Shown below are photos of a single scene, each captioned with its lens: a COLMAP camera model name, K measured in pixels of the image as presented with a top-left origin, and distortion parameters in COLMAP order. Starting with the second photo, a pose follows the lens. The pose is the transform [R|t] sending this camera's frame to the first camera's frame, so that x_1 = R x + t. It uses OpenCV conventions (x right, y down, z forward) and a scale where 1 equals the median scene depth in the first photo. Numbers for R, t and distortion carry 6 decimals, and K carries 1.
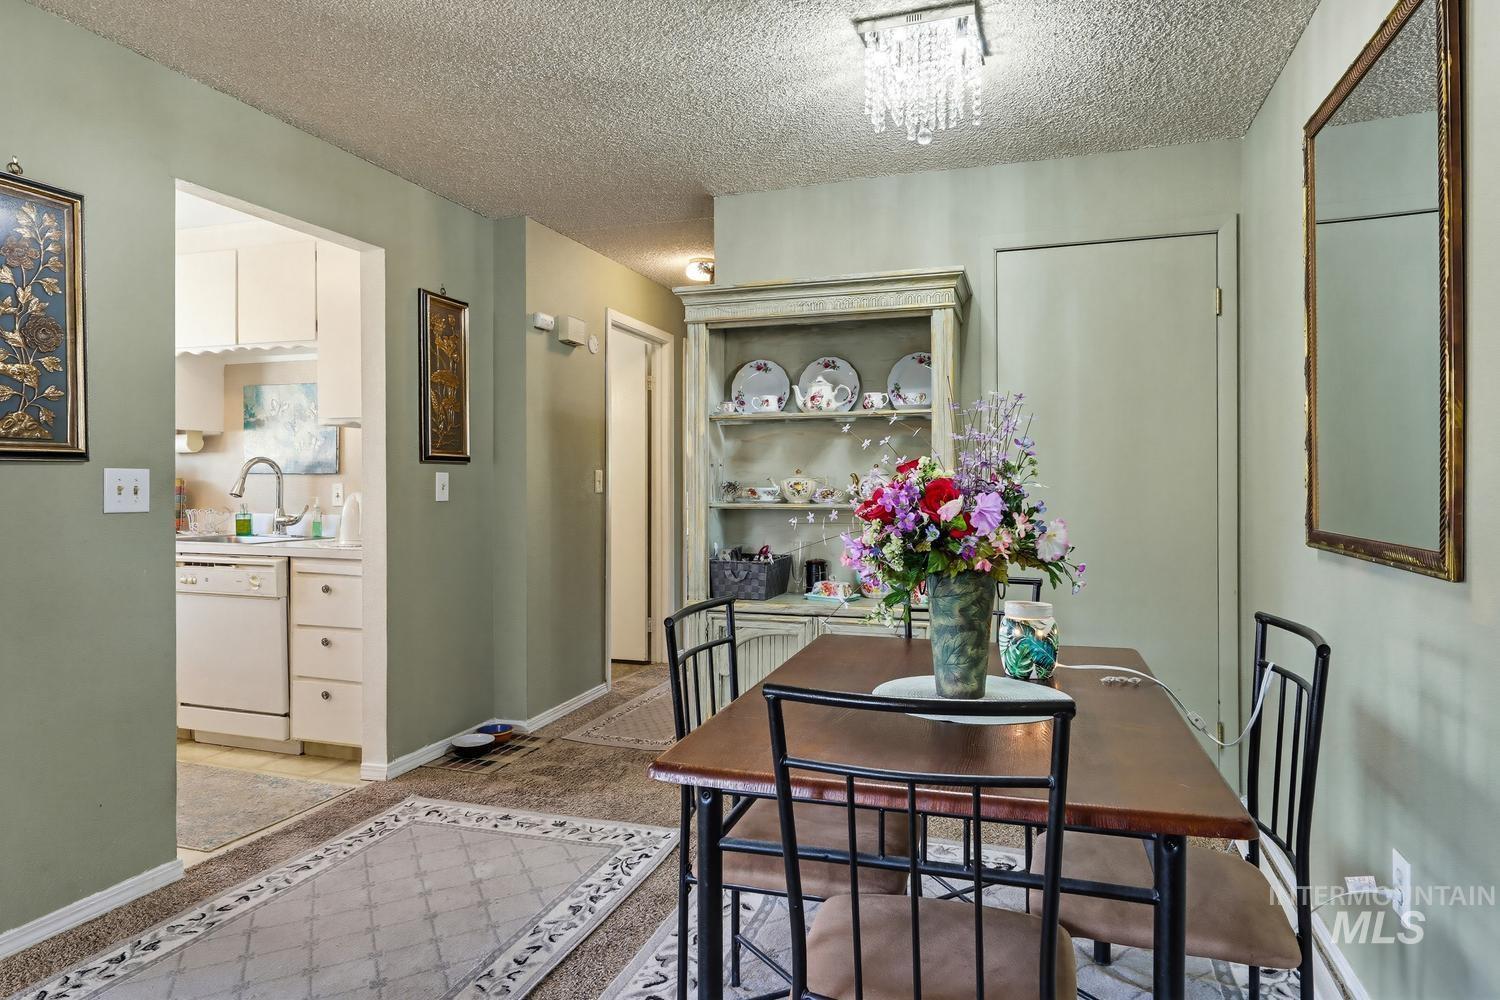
lens RADIAL K [[864.5, 0, 762.2], [0, 864.5, 486.2], [0, 0, 1]] dist [-0.001927, -0.000794]
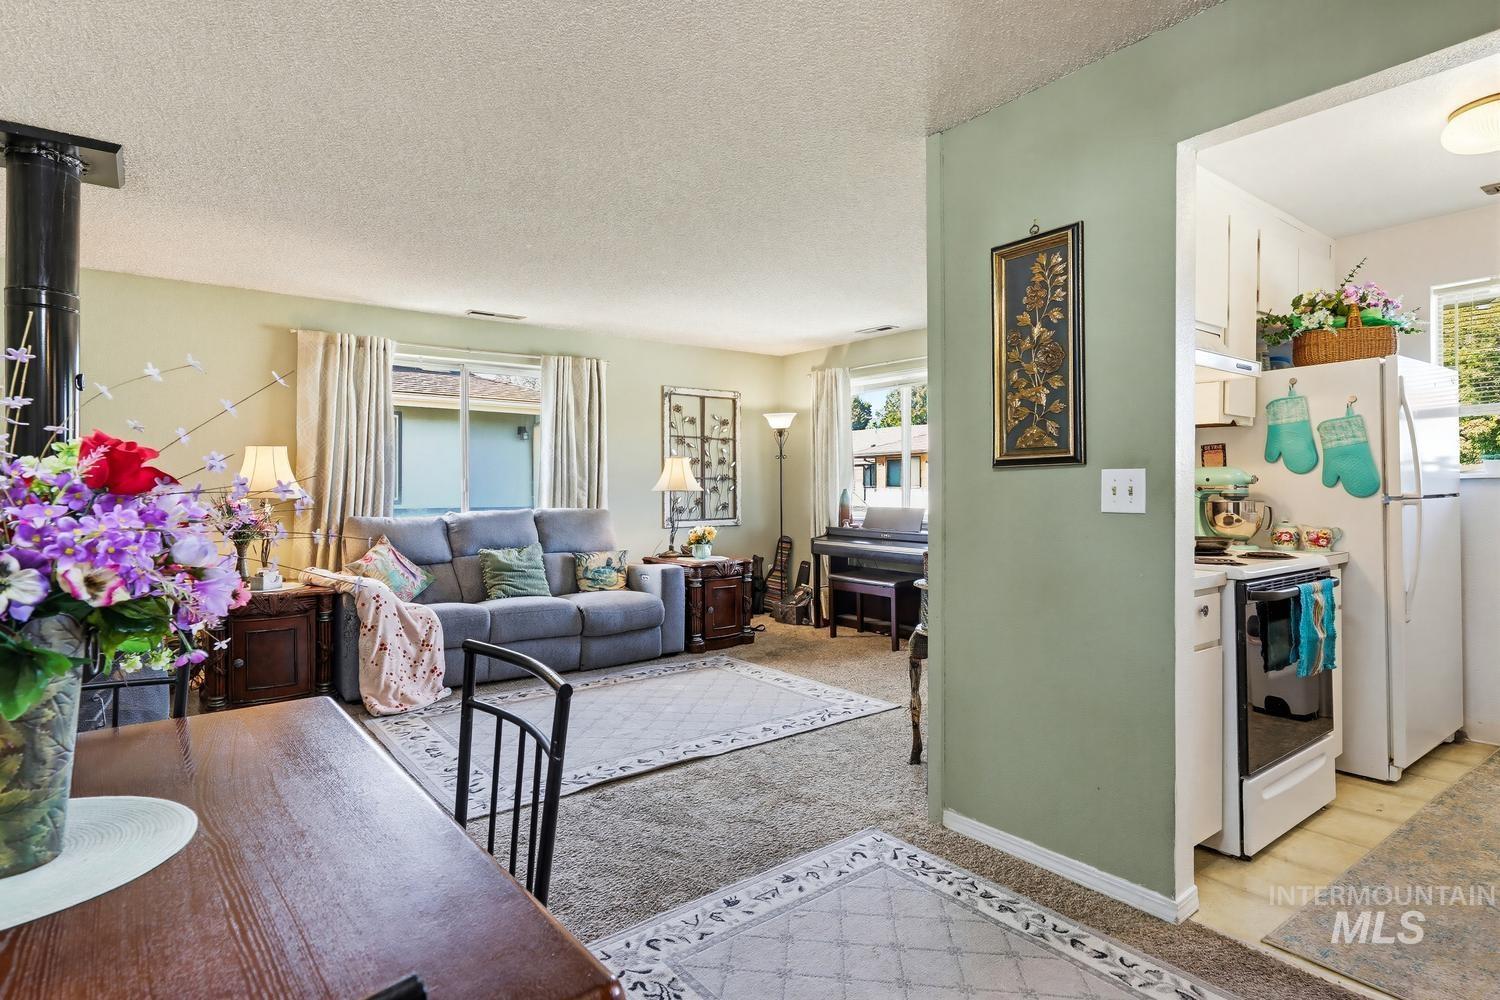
lens RADIAL K [[789.7, 0, 760.9], [0, 789.7, 493.8], [0, 0, 1]] dist [0.003727, 0.000210]
pose [[-0.560942, 0.005275, -0.827838, 0.229998], [0.000306, 0.999981, 0.006164, 0.001988], [0.827855, 0.003205, -0.560933, 1.031877]]
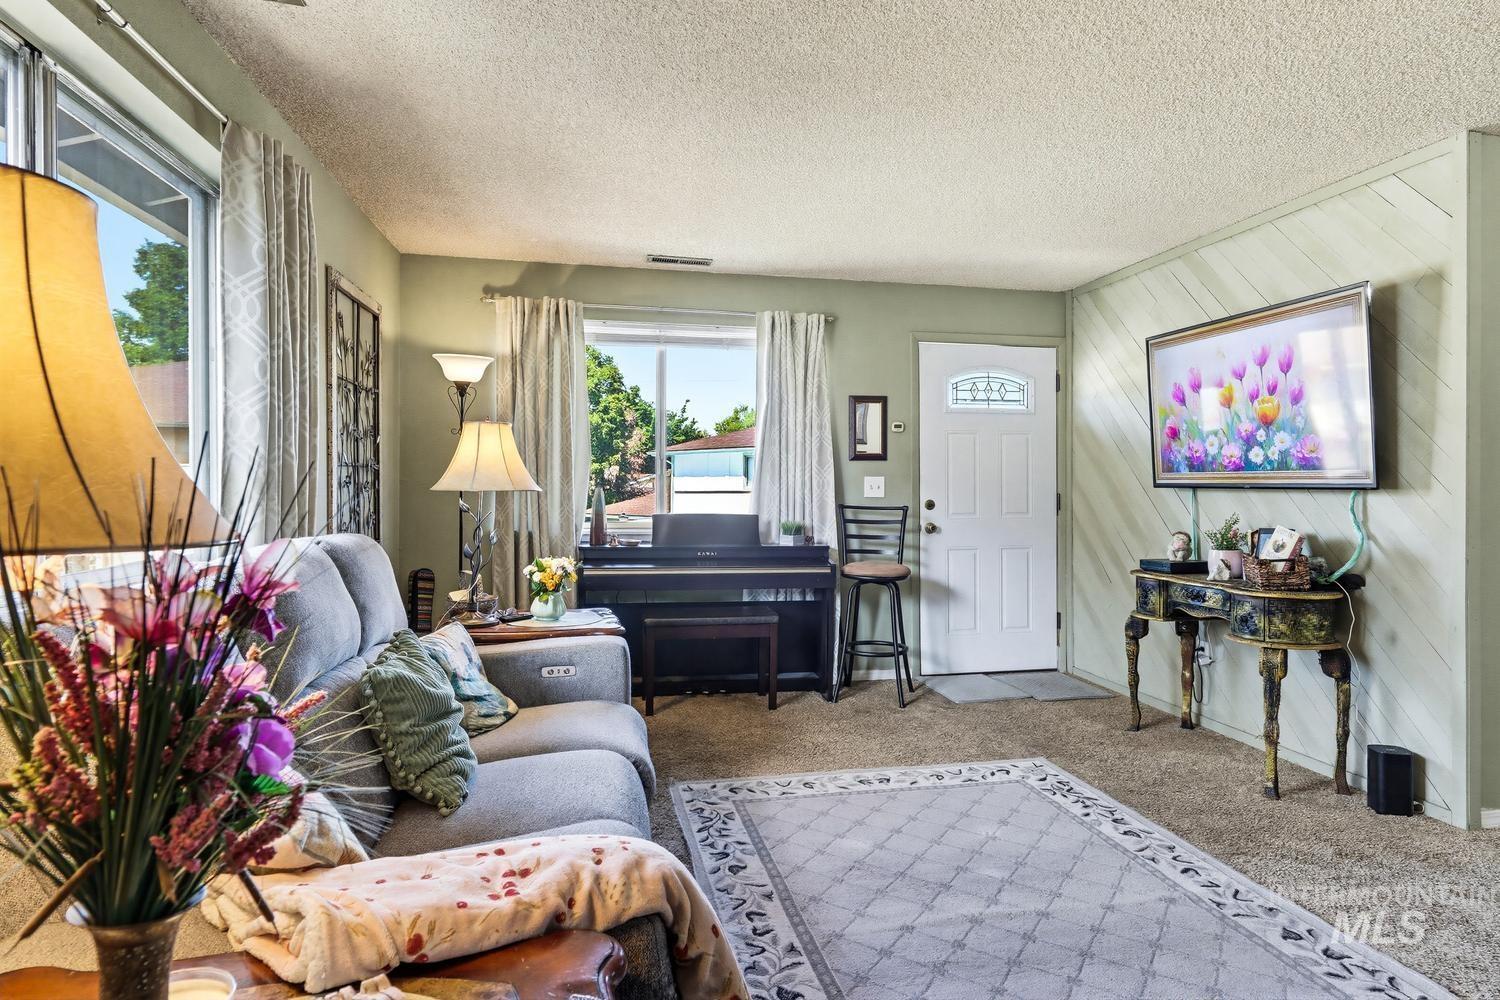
lens RADIAL K [[877.8, 0, 775.3], [0, 877.8, 486.2], [0, 0, 1]] dist [-0.001595, -0.000634]
pose [[0.496063, -0.001337, -0.868285, -0.202306], [-0.002911, 0.999991, -0.003203, 0.003780], [0.868282, 0.004117, 0.496055, -0.641576]]
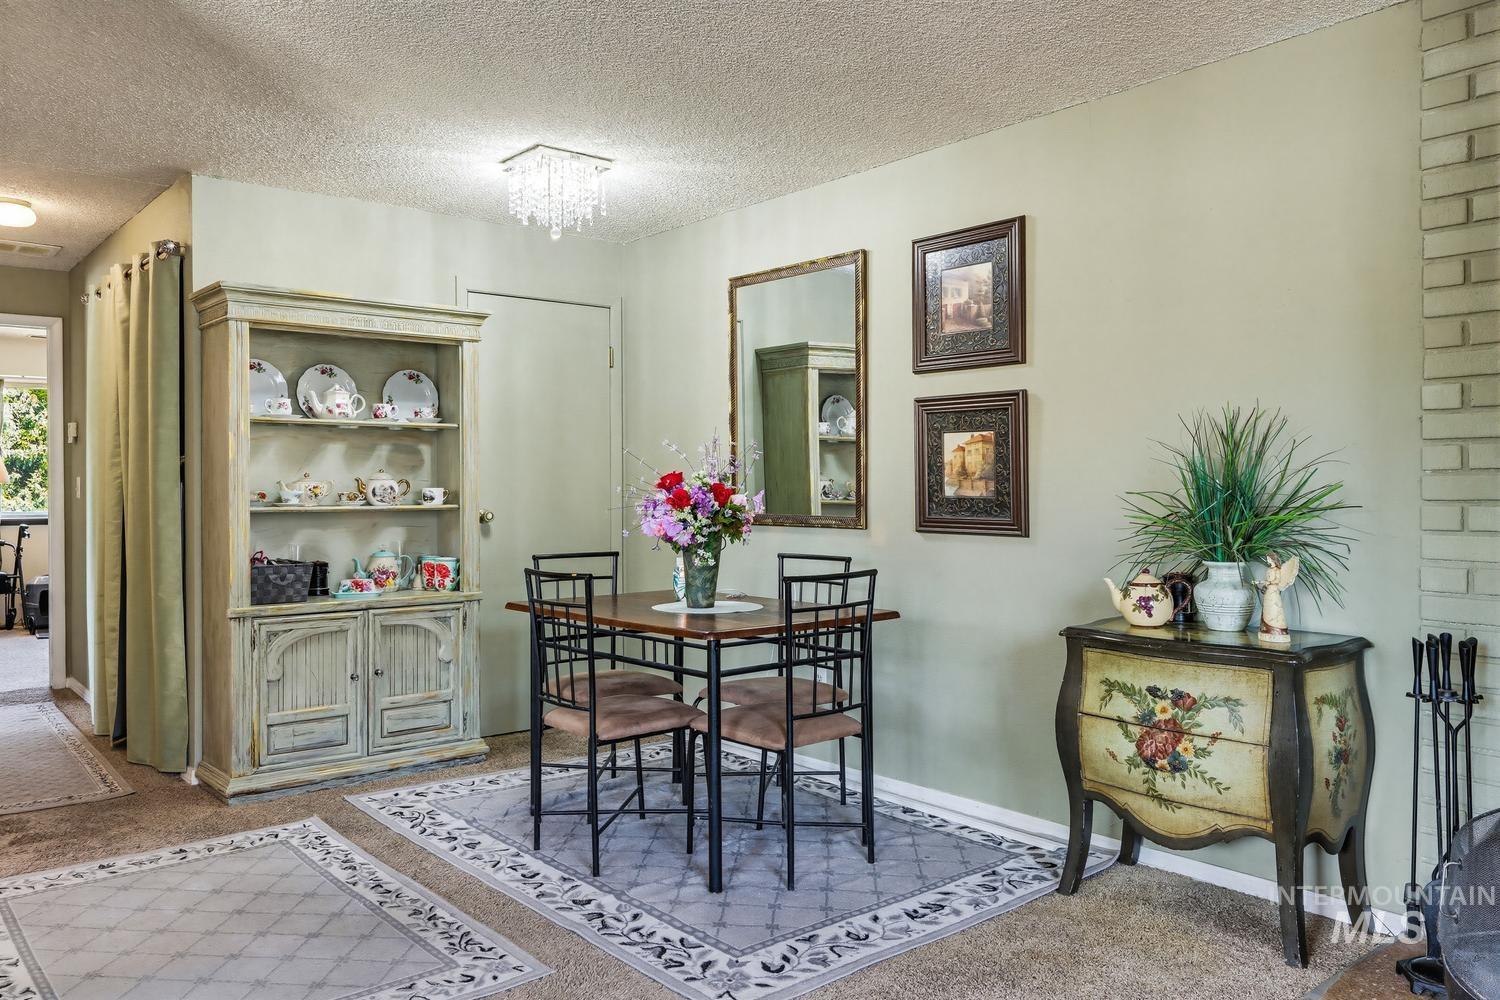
lens RADIAL K [[1128.1, 0, 755.5], [0, 1128.1, 491.2], [0, 0, 1]] dist [0.000965, -0.000899]
pose [[0.532780, -0.000757, 0.846253, -1.007494], [0.003436, 0.999993, -0.001268, 0.006551], [-0.846247, 0.003583, 0.532779, -0.188819]]
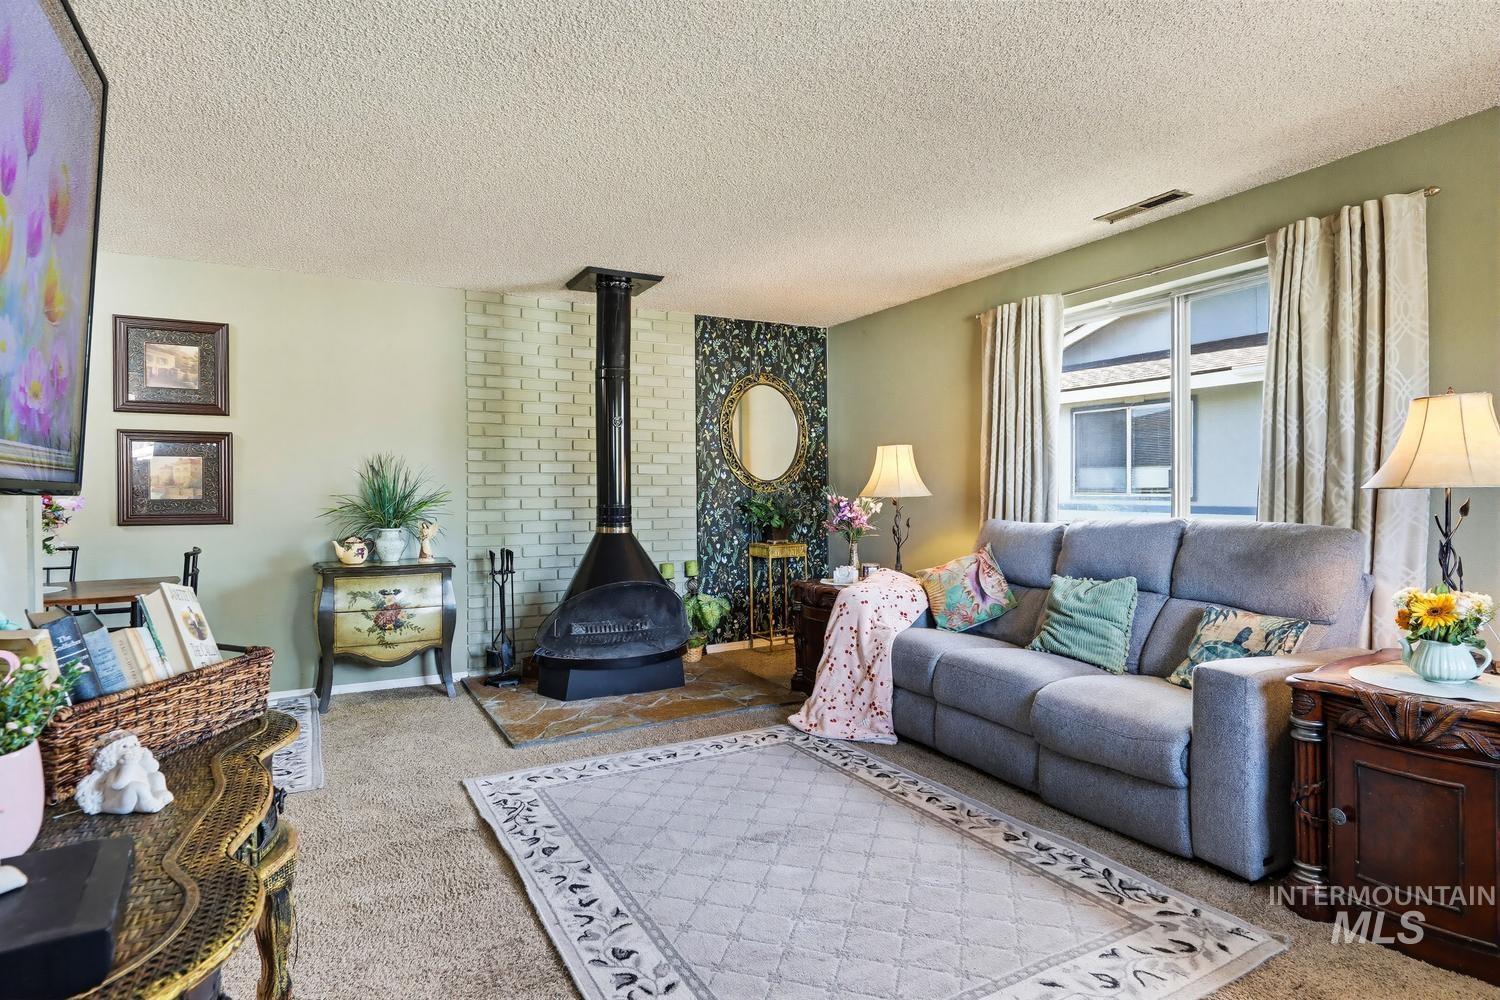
lens RADIAL K [[809.6, 0, 750.0], [0, 809.6, 500.0], [0, 0, 1]] dist [0.002105, -0.000284]
pose [[-0.720439, -0.002711, 0.693513, -1.508013], [0.008618, 0.999880, 0.012861, 0.003006], [-0.693465, 0.015242, -0.720329, 0.709778]]
